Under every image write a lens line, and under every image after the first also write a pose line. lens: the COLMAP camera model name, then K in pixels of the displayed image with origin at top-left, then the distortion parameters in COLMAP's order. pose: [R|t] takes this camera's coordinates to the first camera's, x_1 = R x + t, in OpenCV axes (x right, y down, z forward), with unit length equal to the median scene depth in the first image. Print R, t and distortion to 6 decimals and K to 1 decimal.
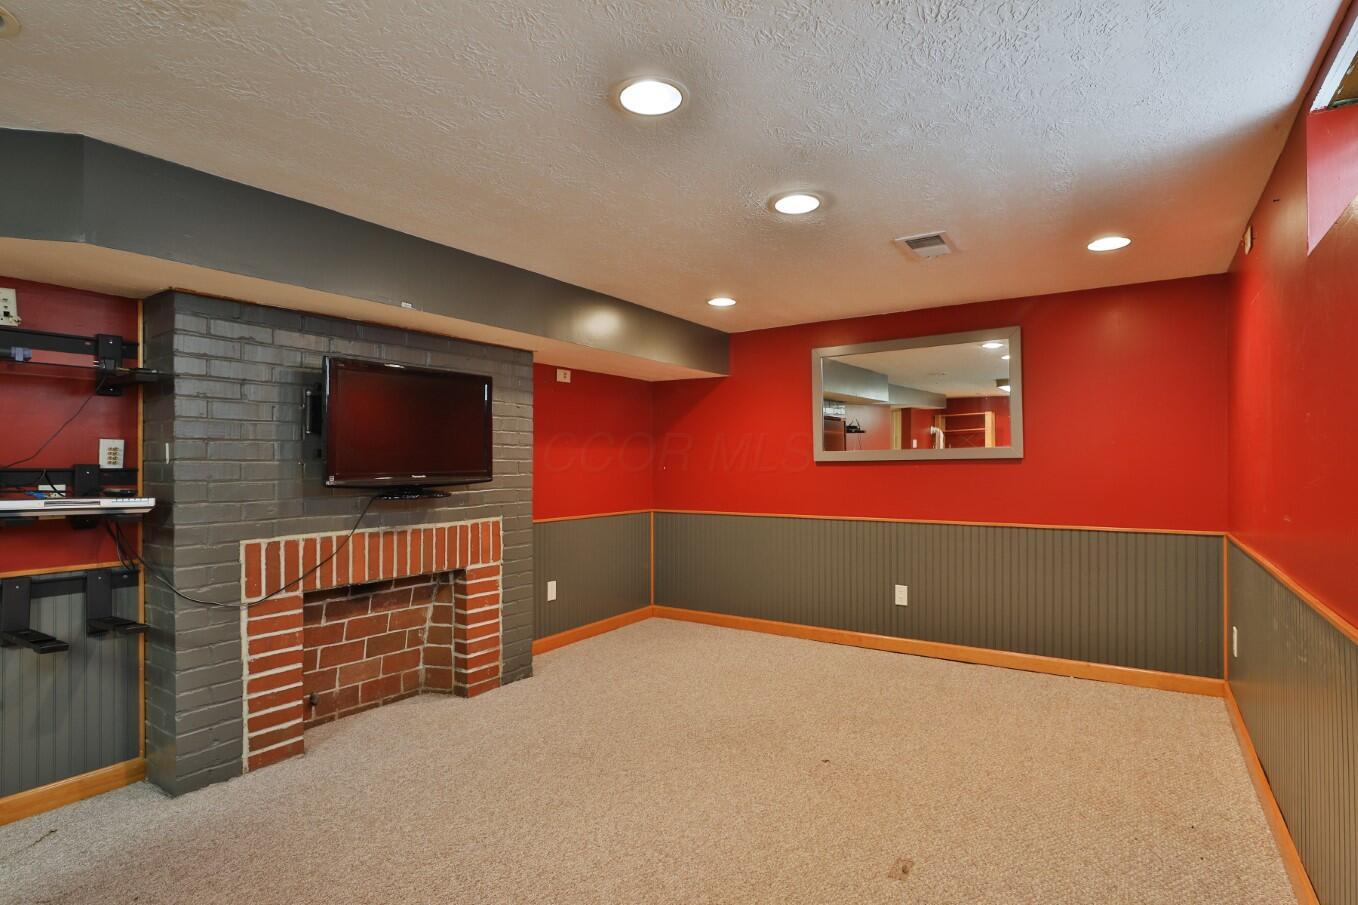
lens RADIAL K [[716.5, 0, 682.4], [0, 716.5, 457.4], [0, 0, 1]] dist [-0.001888, -0.000541]
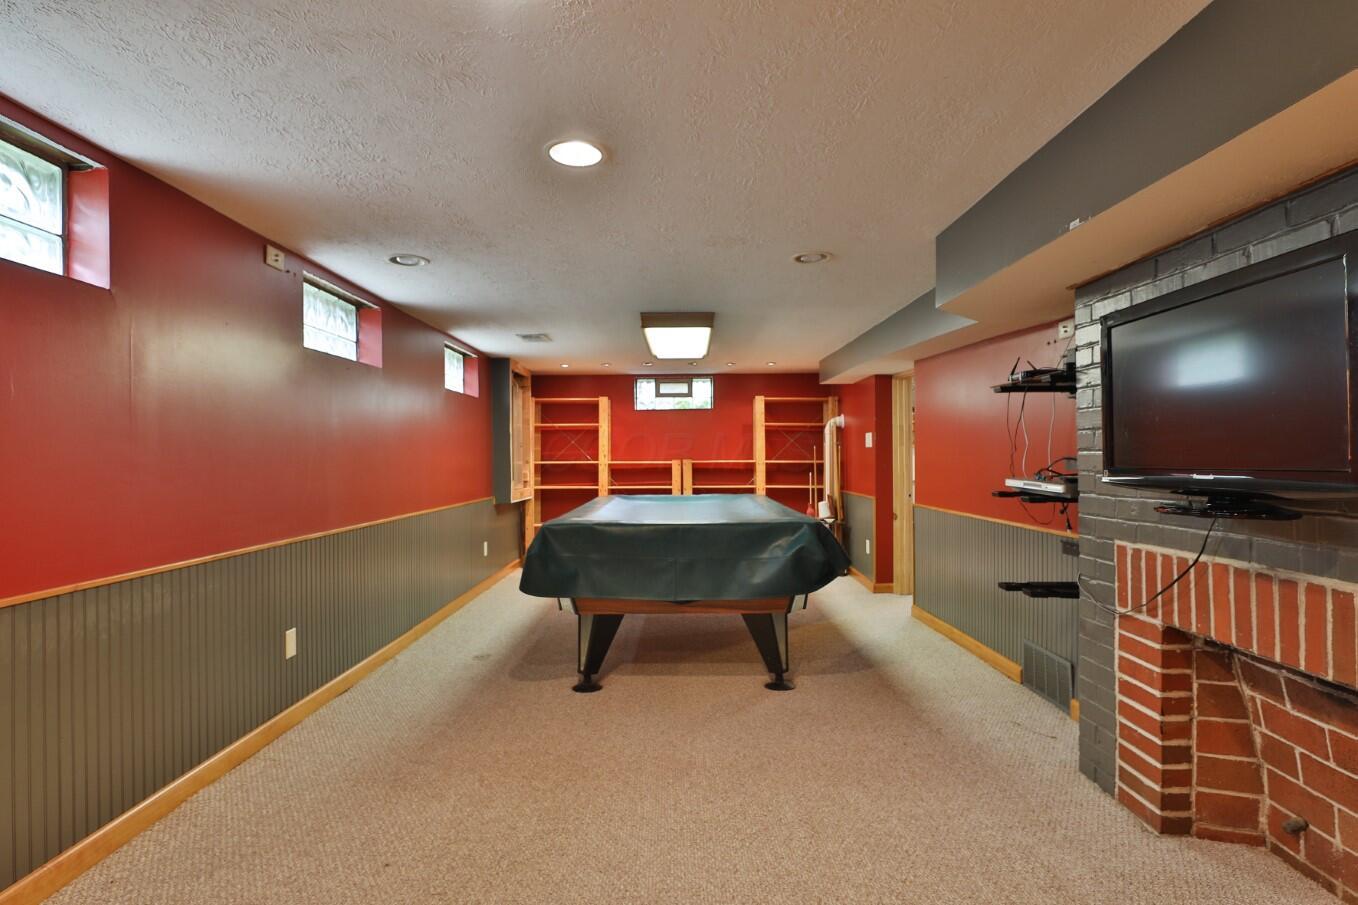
lens RADIAL K [[716.5, 0, 684.1], [0, 716.5, 455.5], [0, 0, 1]] dist [-0.001888, -0.000541]
pose [[-0.839075, 0.010901, -0.543907, 0.308495], [0.020076, 0.999739, -0.010935, 0.009254], [0.543646, -0.020095, -0.839074, 1.395997]]
